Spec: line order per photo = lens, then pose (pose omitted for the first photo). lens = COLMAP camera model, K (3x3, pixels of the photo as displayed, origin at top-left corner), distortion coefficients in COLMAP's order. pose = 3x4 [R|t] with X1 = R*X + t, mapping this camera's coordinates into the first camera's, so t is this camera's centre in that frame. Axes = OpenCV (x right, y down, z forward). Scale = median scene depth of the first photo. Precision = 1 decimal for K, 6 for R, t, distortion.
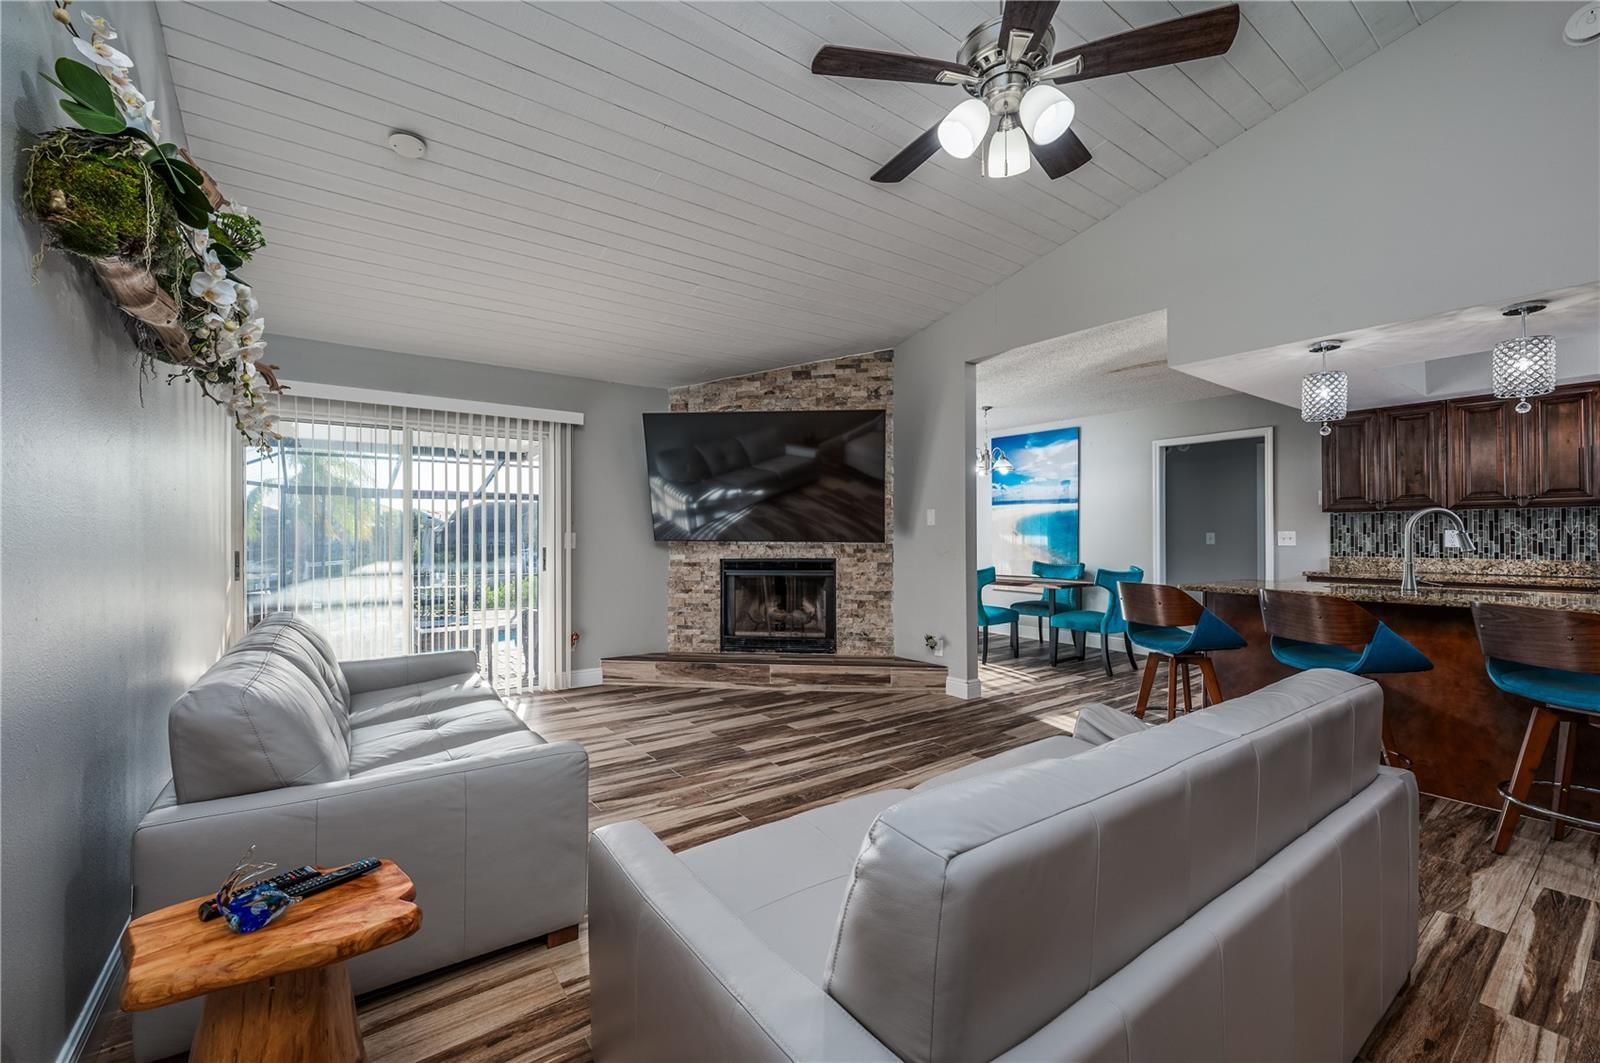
lens RADIAL K [[647.5, 0, 794.8], [0, 647.5, 530.7], [0, 0, 1]] dist [-0.001200, 0.000223]
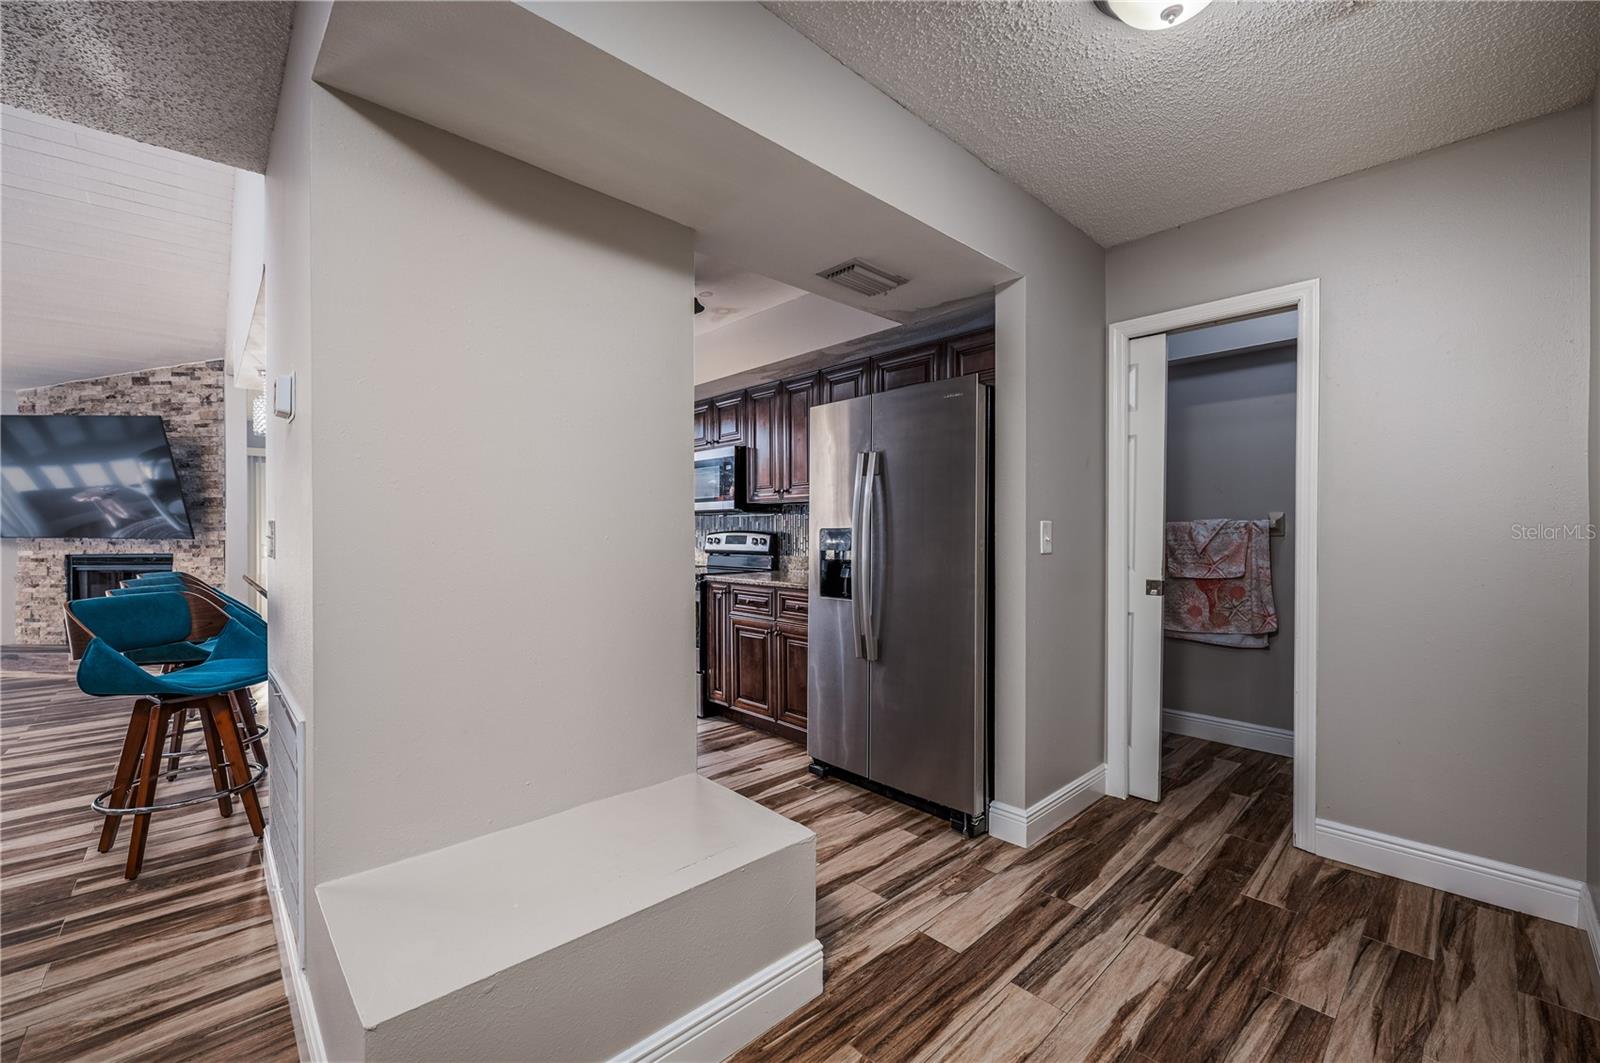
lens RADIAL K [[647.5, 0, 790.4], [0, 647.5, 533.2], [0, 0, 1]] dist [-0.001200, 0.000223]
pose [[0.993021, -0.001243, 0.117932, 0.937137], [-0.000290, 0.999916, 0.012979, -0.005162], [-0.117938, -0.012923, 0.992937, -0.179131]]
